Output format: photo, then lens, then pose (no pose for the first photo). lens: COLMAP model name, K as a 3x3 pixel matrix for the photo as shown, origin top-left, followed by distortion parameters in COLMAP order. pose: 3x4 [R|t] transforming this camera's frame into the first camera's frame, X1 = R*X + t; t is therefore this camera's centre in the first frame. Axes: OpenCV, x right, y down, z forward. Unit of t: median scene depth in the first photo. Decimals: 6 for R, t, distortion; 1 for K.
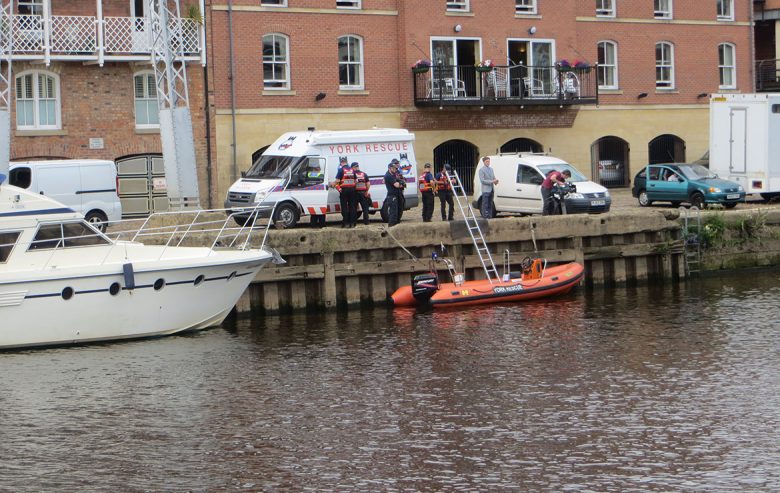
lens RADIAL K [[2220.0, 0, 389.2], [0, 2220.0, 247.6], [0, 0, 1]] dist [0.113253, 0.000000]
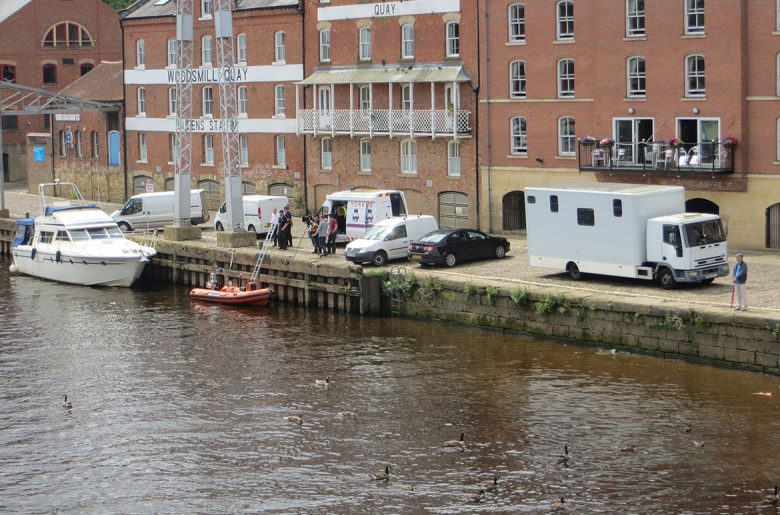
lens RADIAL K [[1835.0, 0, 390.8], [0, 1835.0, 259.2], [0, 0, 1]] dist [0.036704, 0.000000]
pose [[-0.040909, 0.127467, -0.990999, 1.209746], [-0.016423, 0.991609, 0.128223, -0.161409], [0.999028, 0.021521, -0.038473, 0.984995]]
